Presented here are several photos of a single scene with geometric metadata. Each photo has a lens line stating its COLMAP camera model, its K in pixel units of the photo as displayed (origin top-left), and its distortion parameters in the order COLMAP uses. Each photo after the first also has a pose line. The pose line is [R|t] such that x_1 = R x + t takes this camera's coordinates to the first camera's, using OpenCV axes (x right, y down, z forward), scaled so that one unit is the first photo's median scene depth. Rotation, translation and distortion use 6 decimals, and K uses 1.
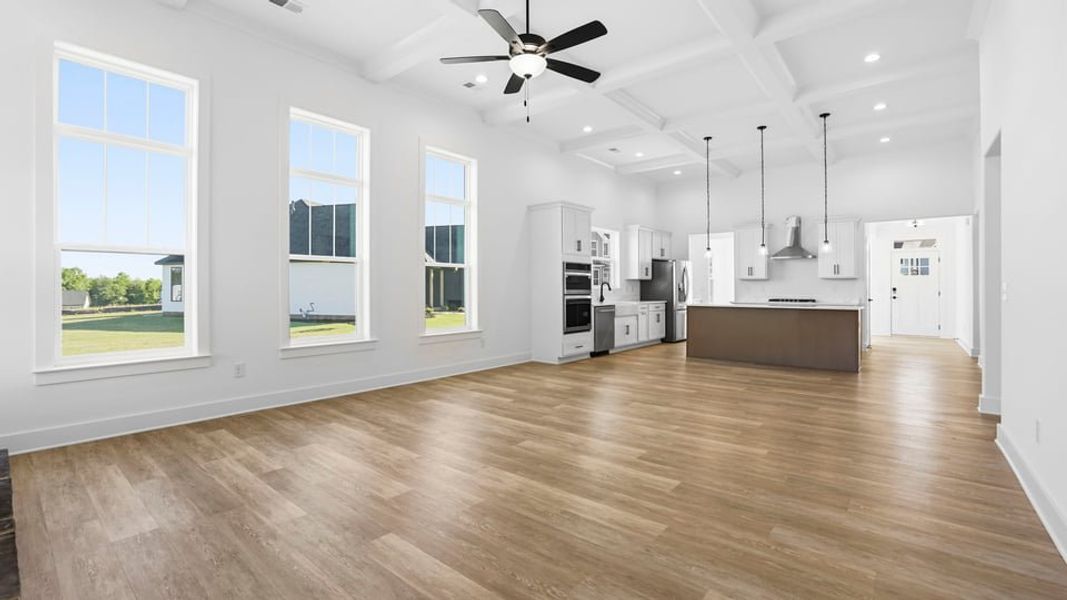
lens RADIAL K [[464.0, 0, 530.3], [0, 464.0, 294.6], [0, 0, 1]] dist [-0.027419, 0.001152]
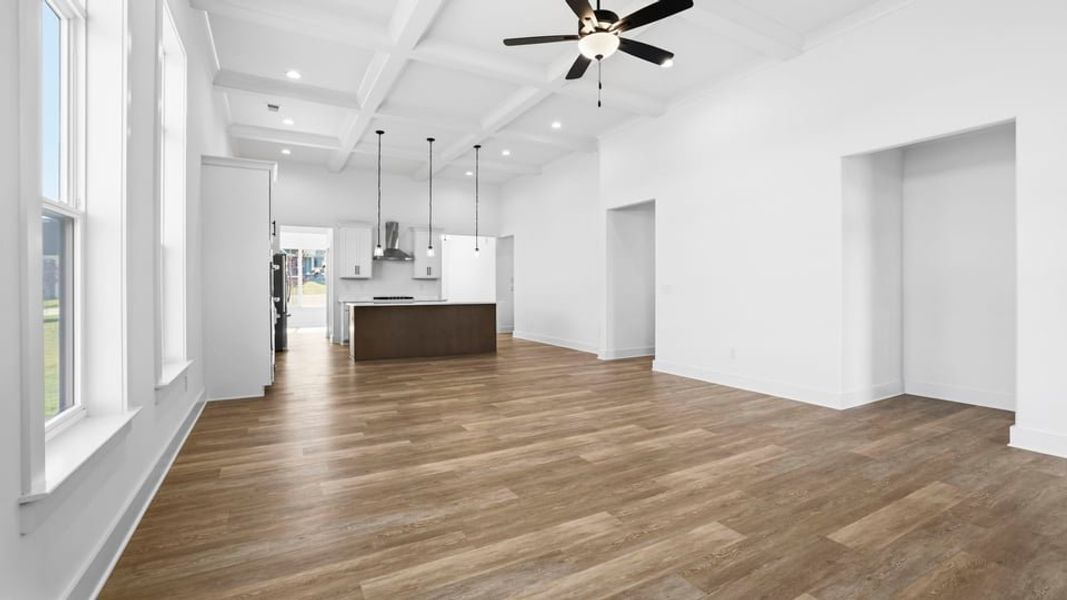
lens RADIAL K [[464.0, 0, 536.5], [0, 464.0, 291.0], [0, 0, 1]] dist [-0.027419, 0.001152]
pose [[0.355399, -0.010639, 0.934654, -0.884439], [0.016479, 0.999851, 0.005115, -0.010394], [-0.934570, 0.013584, 0.355521, 0.763997]]
